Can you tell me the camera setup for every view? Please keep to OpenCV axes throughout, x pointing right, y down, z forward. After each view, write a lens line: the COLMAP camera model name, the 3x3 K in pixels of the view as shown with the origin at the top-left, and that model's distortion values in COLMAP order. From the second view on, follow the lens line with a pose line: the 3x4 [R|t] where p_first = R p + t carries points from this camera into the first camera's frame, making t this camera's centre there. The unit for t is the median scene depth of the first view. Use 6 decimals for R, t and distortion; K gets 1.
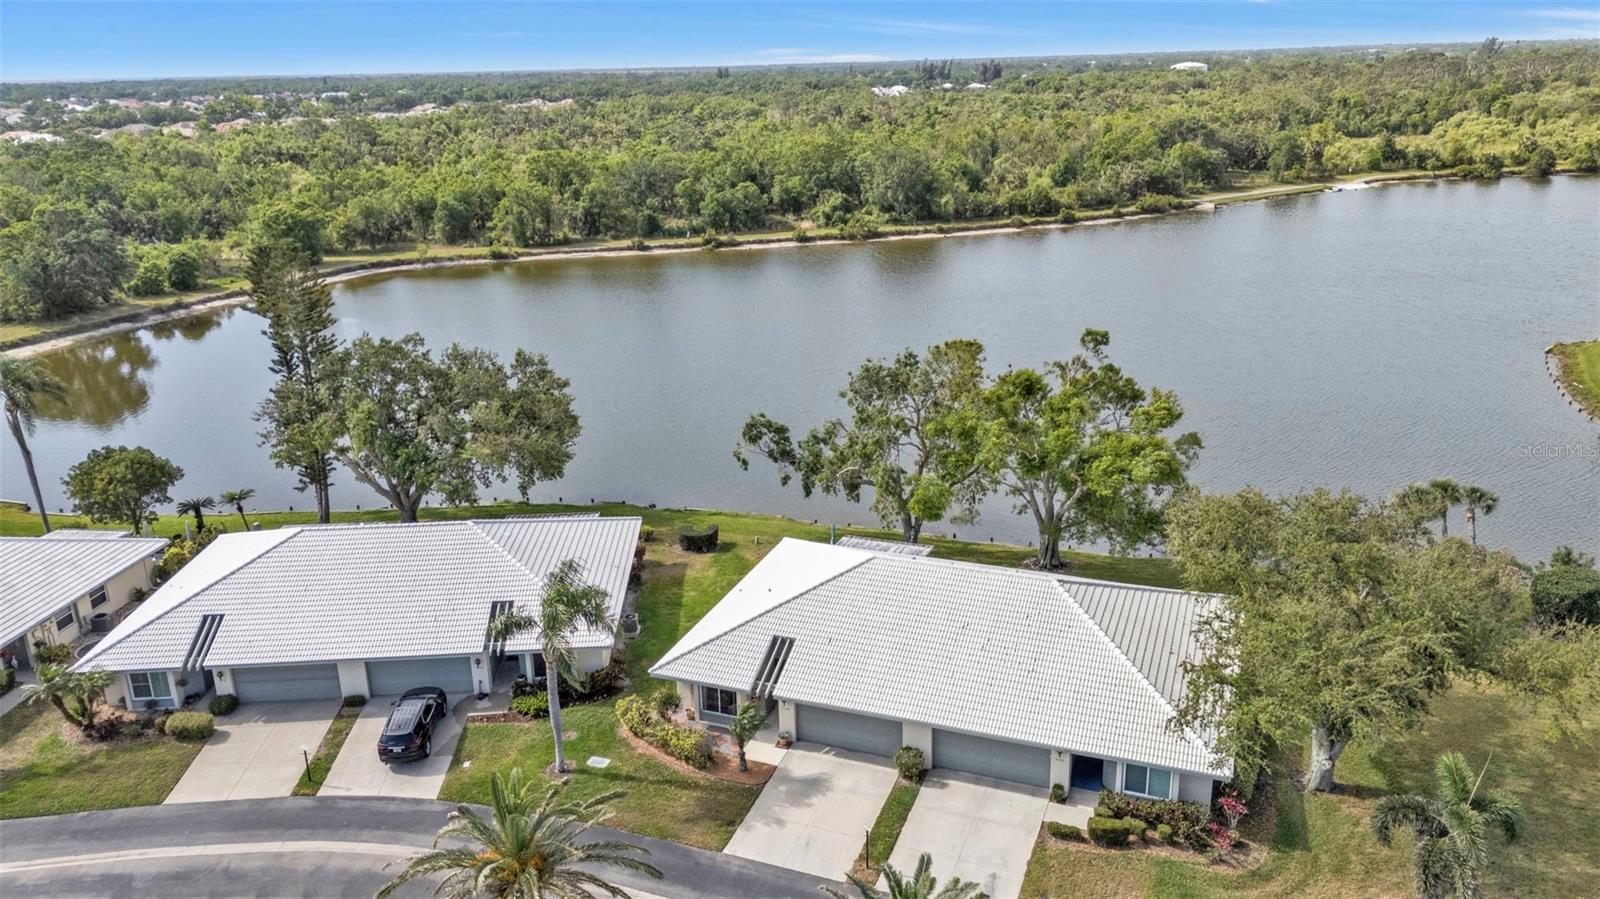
lens RADIAL K [[1167.3, 0, 802.6], [0, 1167.3, 456.2], [0, 0, 1]] dist [0.075874, -0.070029]
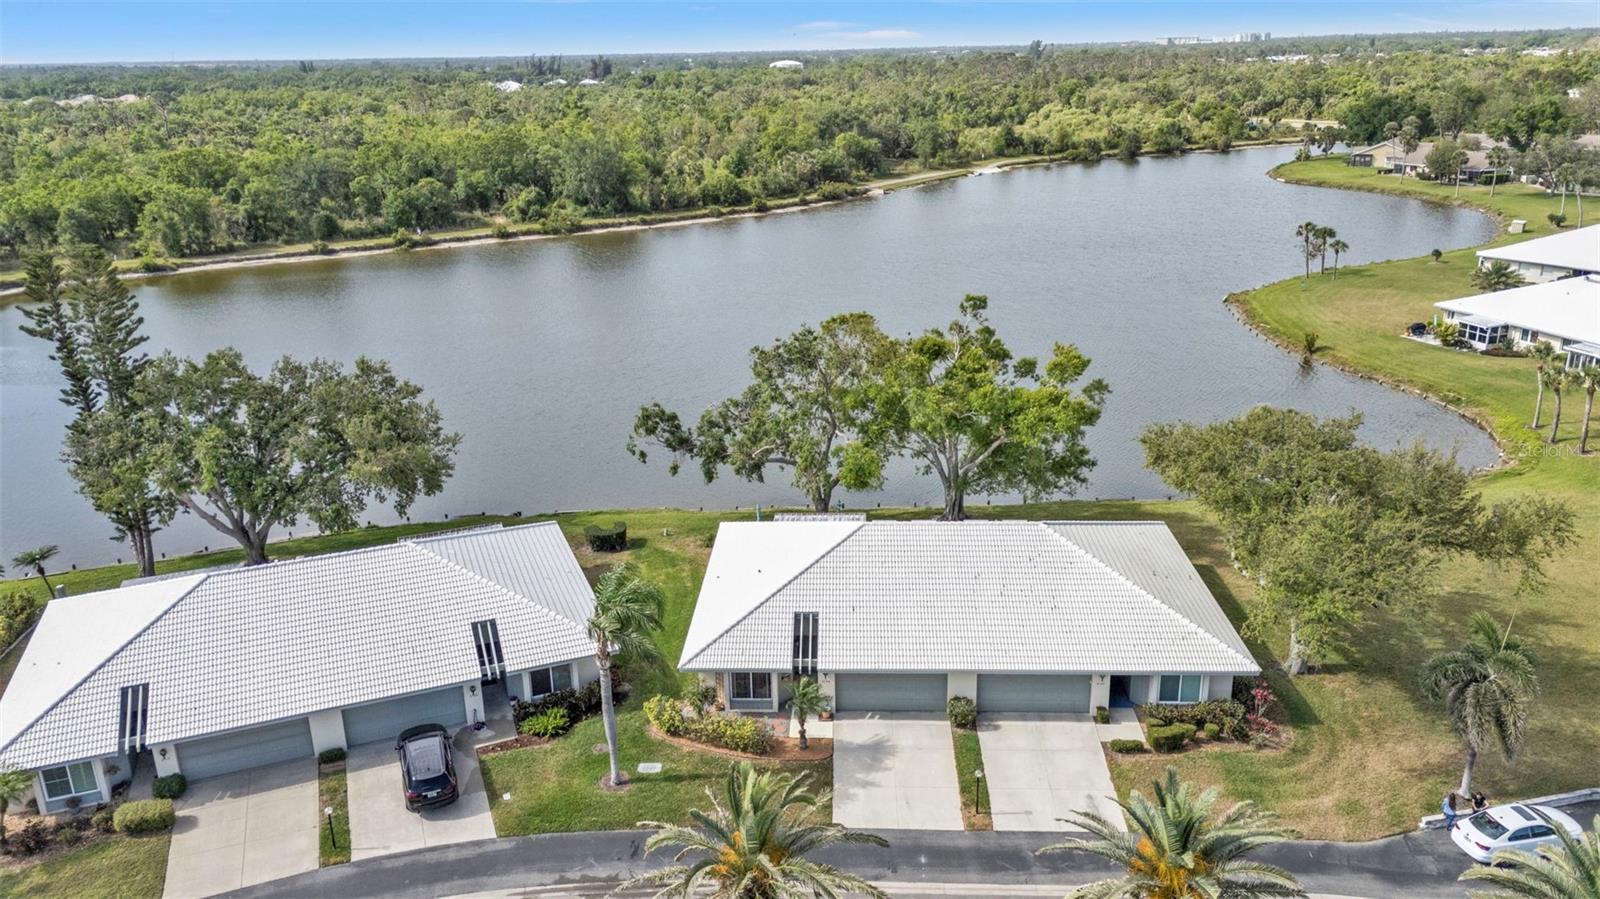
lens RADIAL K [[1167.3, 0, 801.8], [0, 1167.3, 454.3], [0, 0, 1]] dist [0.075874, -0.070029]
pose [[0.947366, -0.100295, 0.304037, -0.206807], [0.100071, 0.994846, 0.016359, 0.002650], [-0.304110, 0.014927, 0.952520, 0.033444]]
